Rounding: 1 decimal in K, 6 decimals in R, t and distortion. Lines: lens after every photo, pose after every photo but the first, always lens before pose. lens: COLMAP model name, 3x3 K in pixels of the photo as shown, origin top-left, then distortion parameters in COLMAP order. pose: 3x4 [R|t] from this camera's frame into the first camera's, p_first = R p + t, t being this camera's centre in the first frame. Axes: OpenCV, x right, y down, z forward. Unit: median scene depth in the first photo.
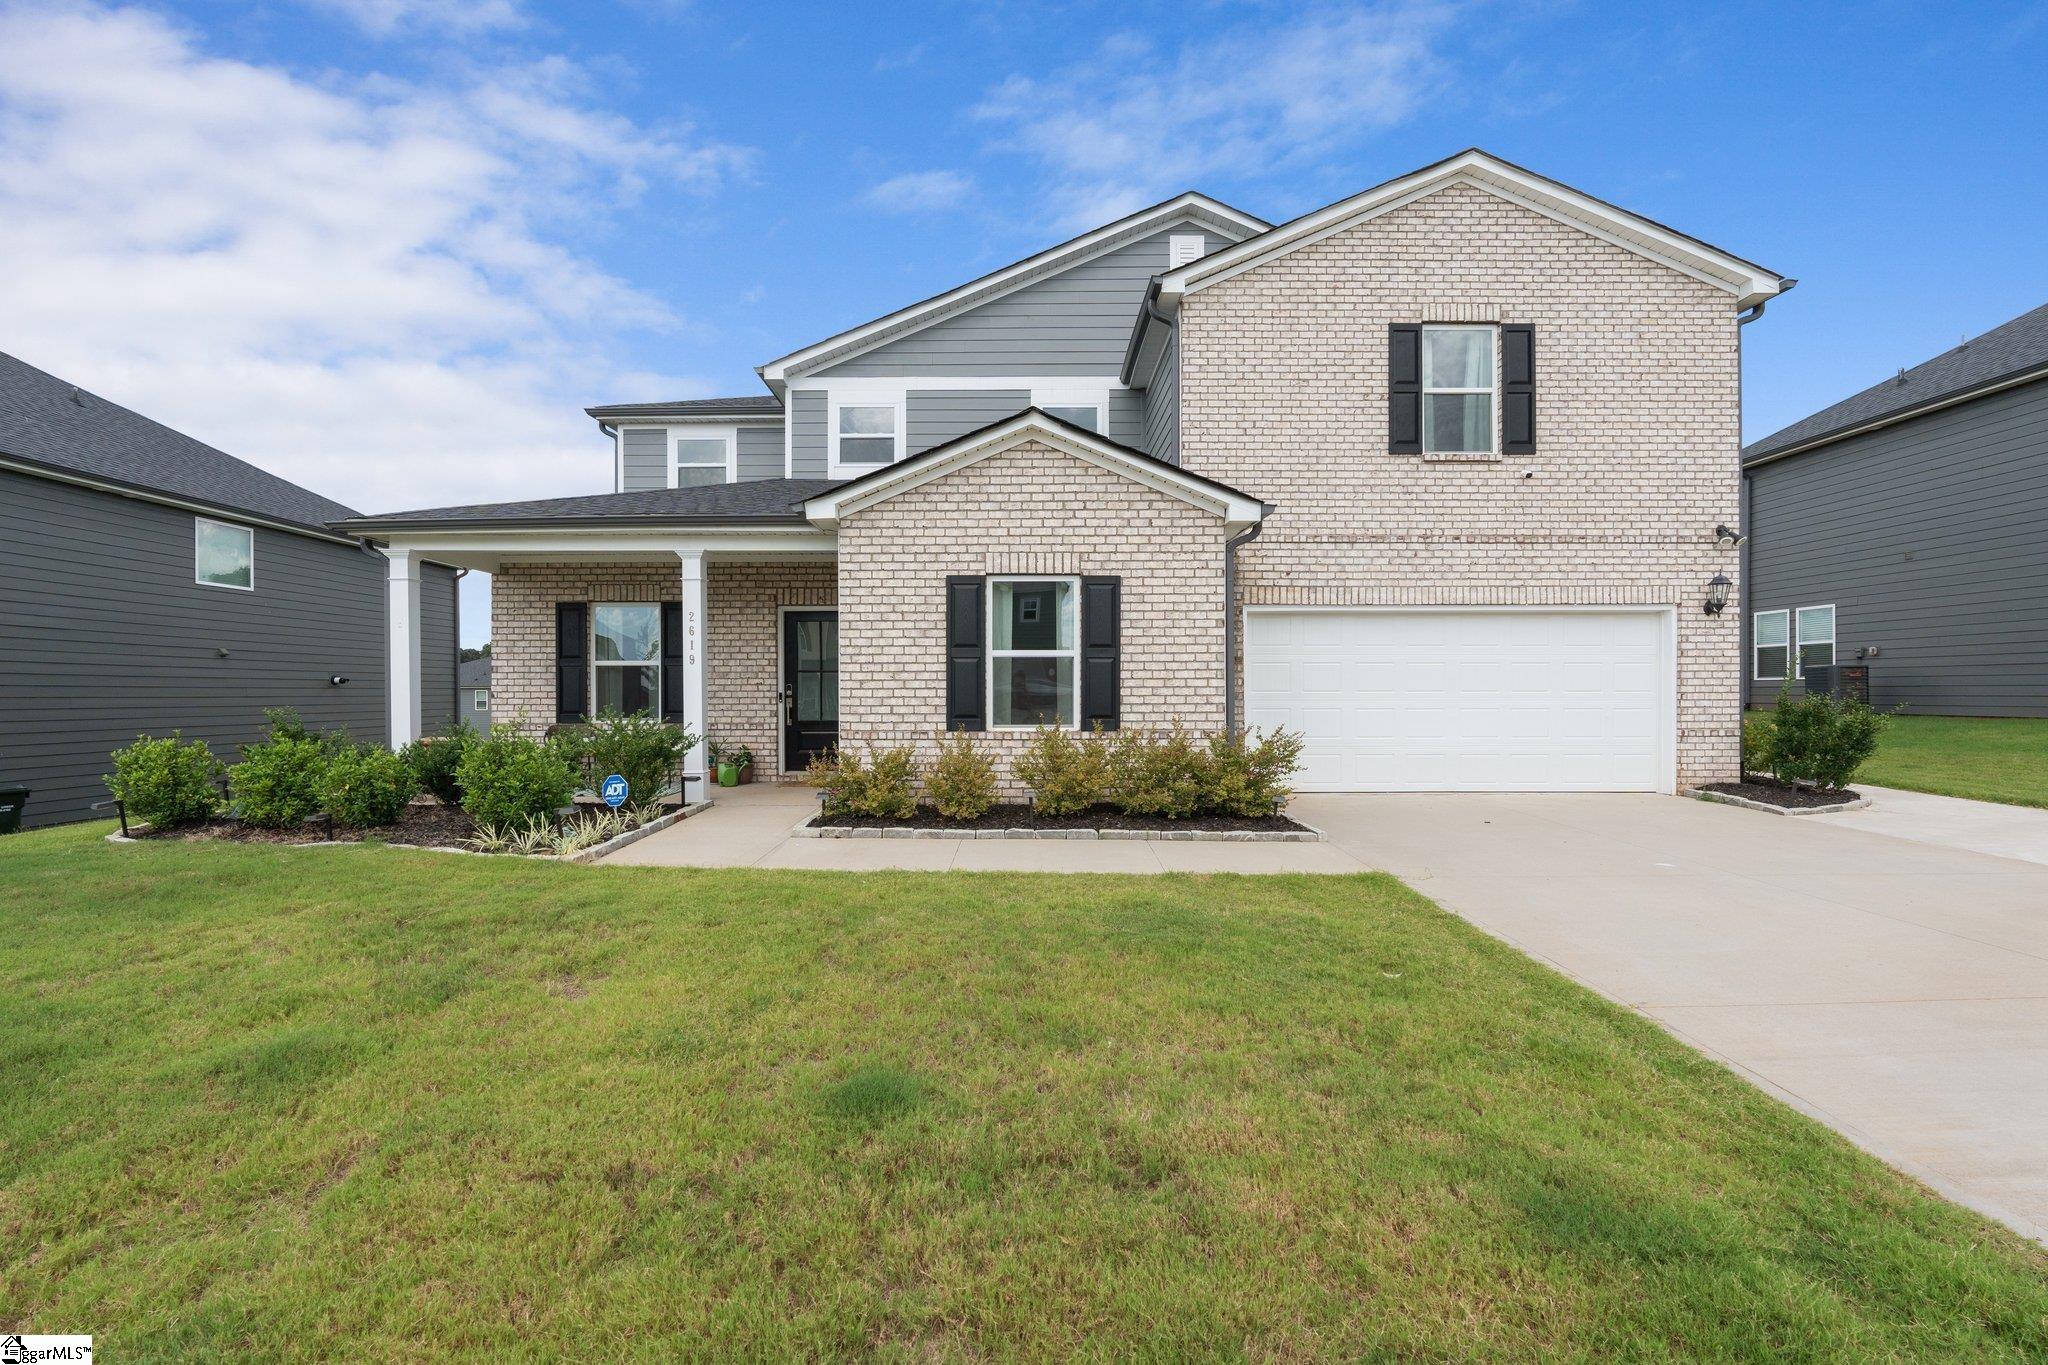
lens RADIAL K [[885.3, 0, 1038.6], [0, 885.3, 694.3], [0, 0, 1]] dist [-0.008170, 0.001898]
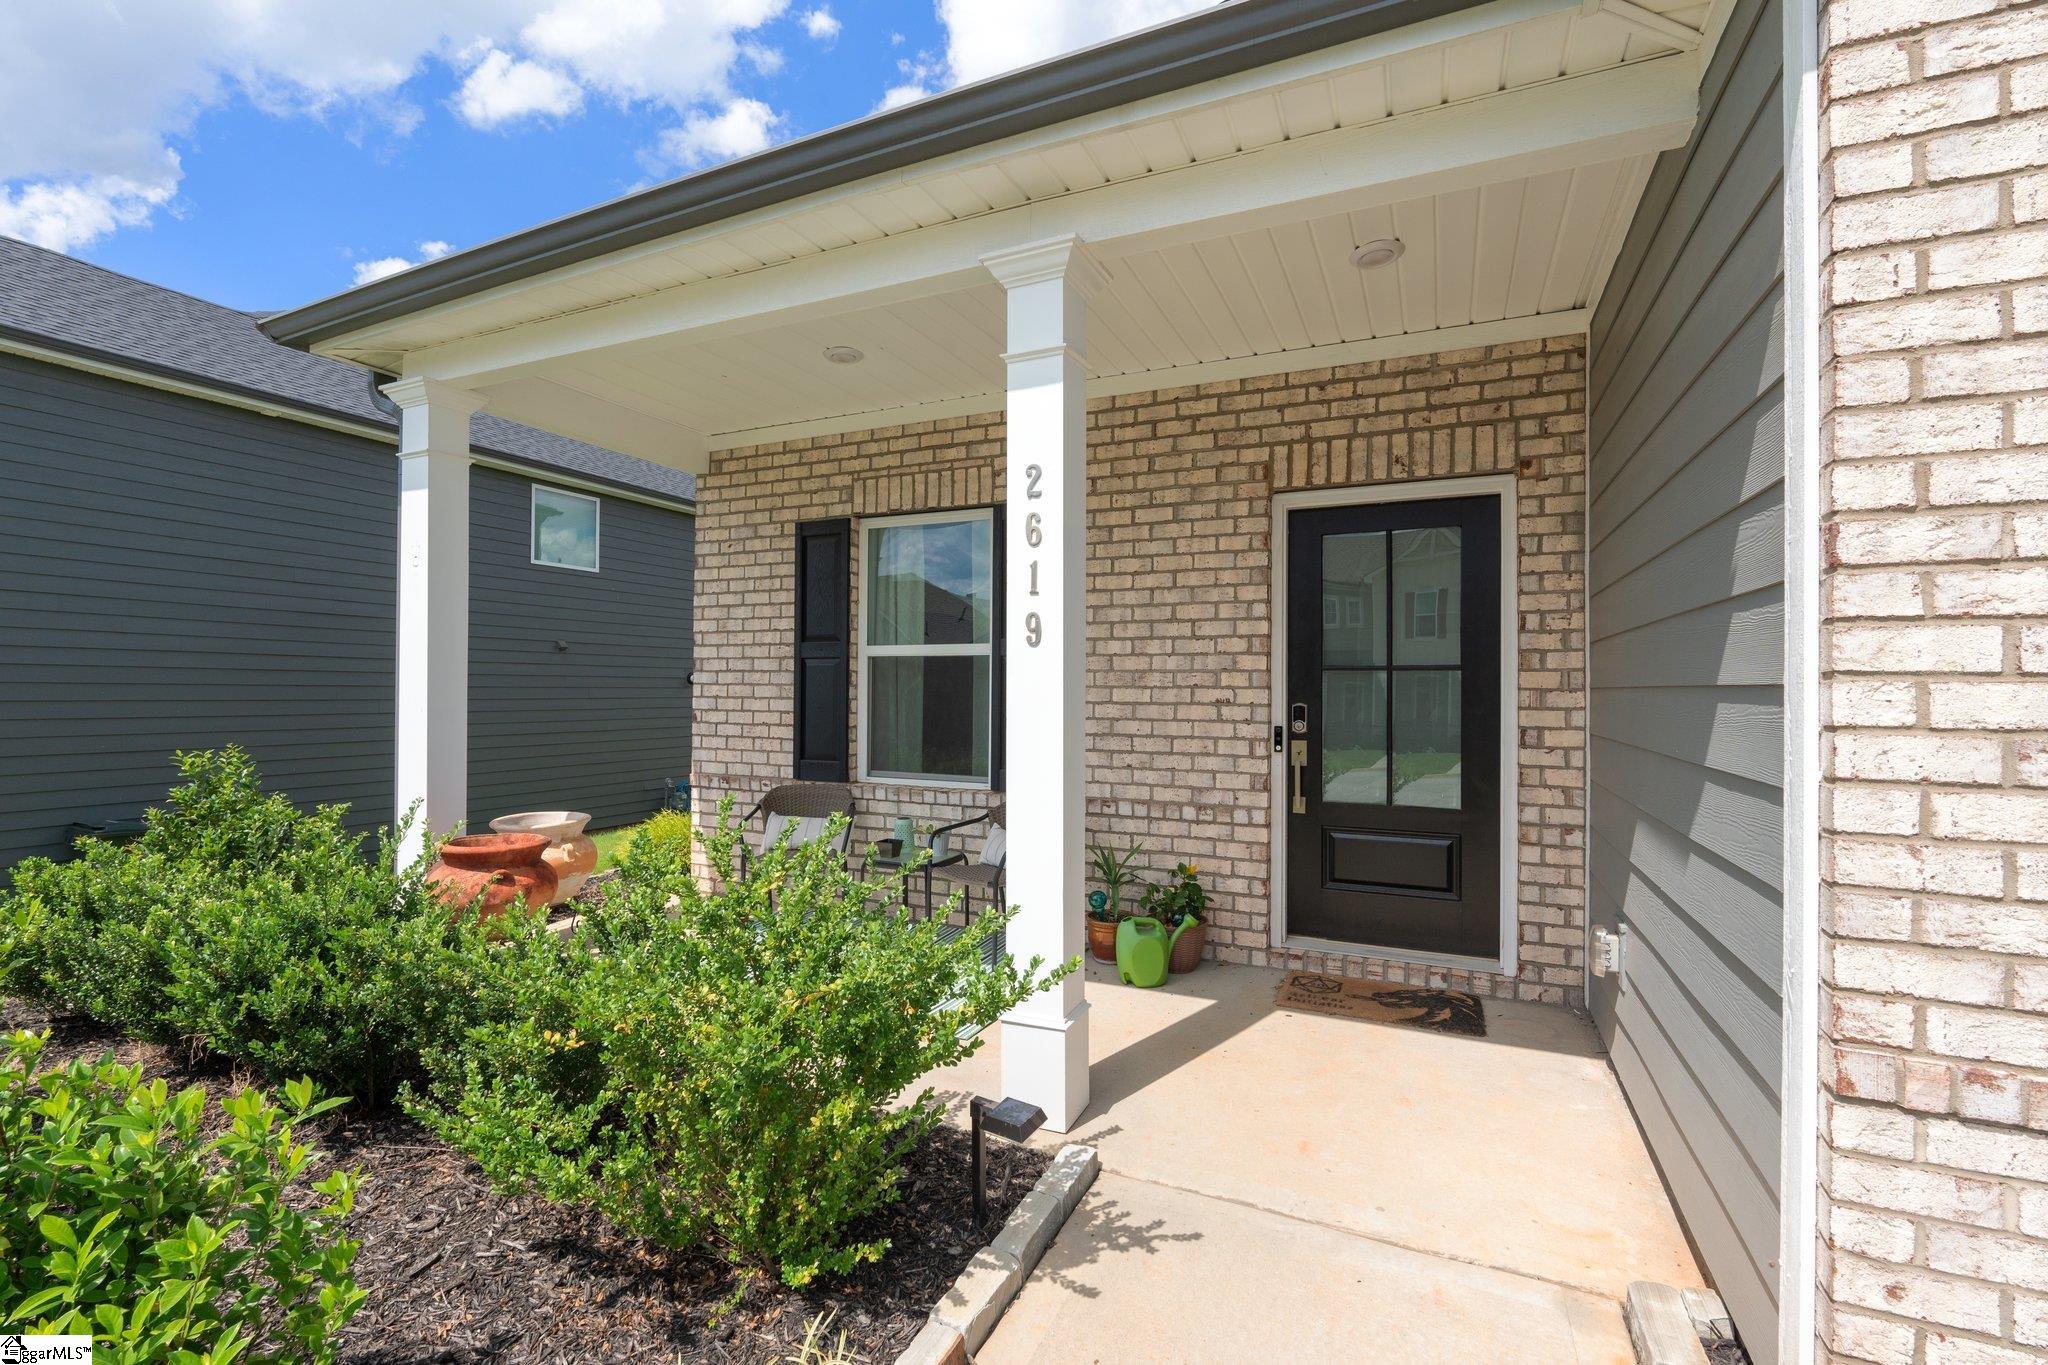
lens RADIAL K [[885.3, 0, 1043.6], [0, 885.3, 687.3], [0, 0, 1]] dist [-0.008170, 0.001898]
pose [[0.905092, 0.008388, -0.425134, -0.243448], [-0.009062, 0.999959, 0.000438, -0.019001], [0.425120, 0.003456, 0.905130, 0.678642]]
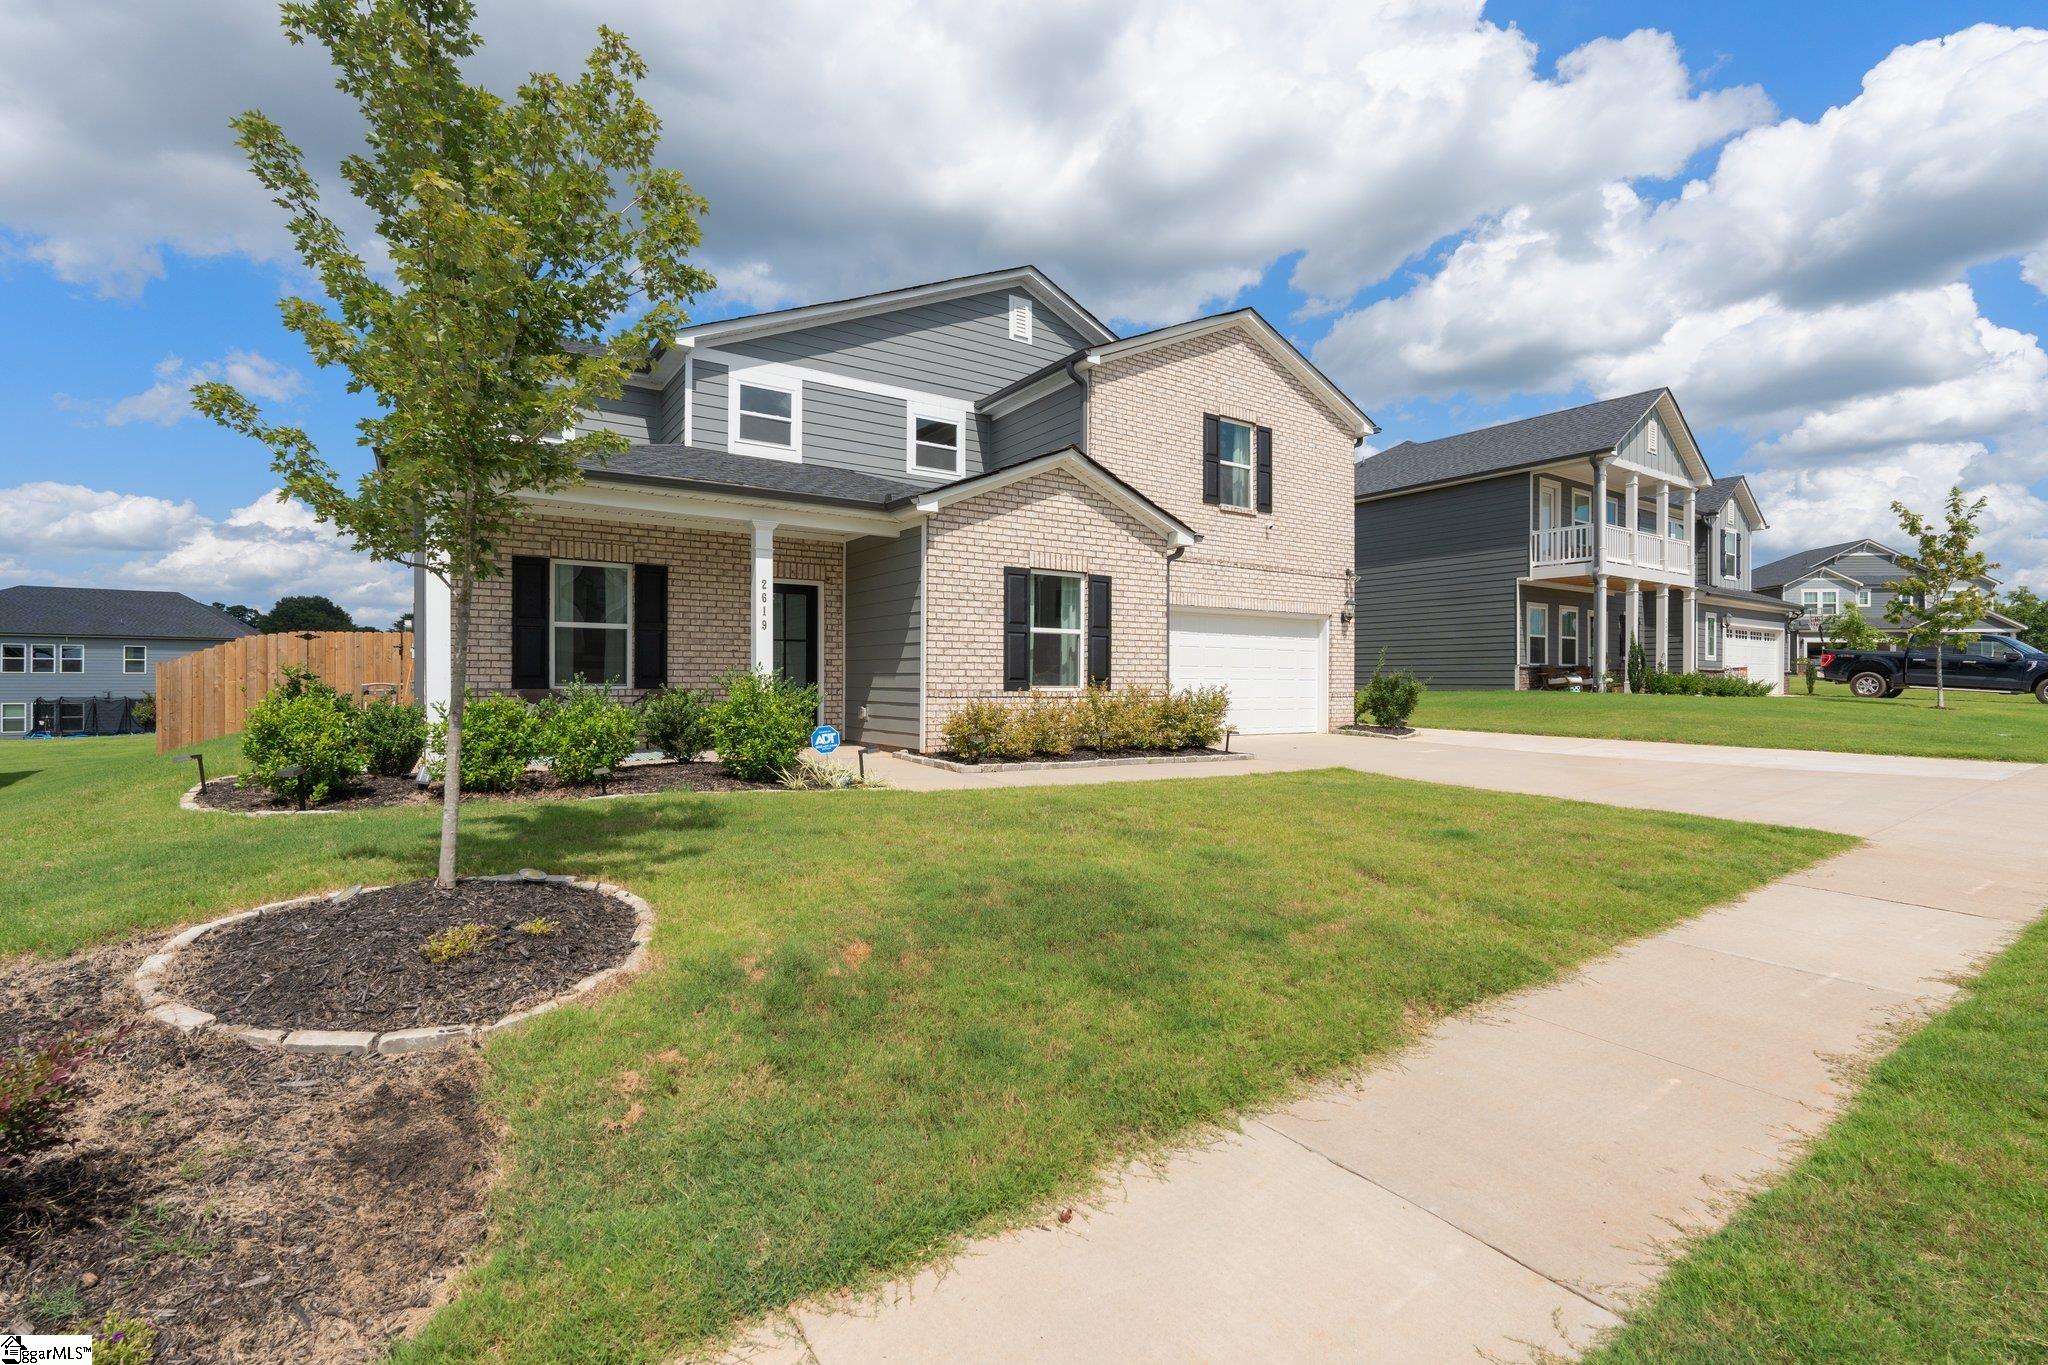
lens RADIAL K [[885.3, 0, 1034.3], [0, 885.3, 679.8], [0, 0, 1]] dist [-0.008170, 0.001898]
pose [[0.831019, 0.006104, 0.556211, -0.652038], [-0.005002, 0.999981, -0.003501, 0.026079], [-0.556222, 0.000128, 0.831034, -0.054127]]
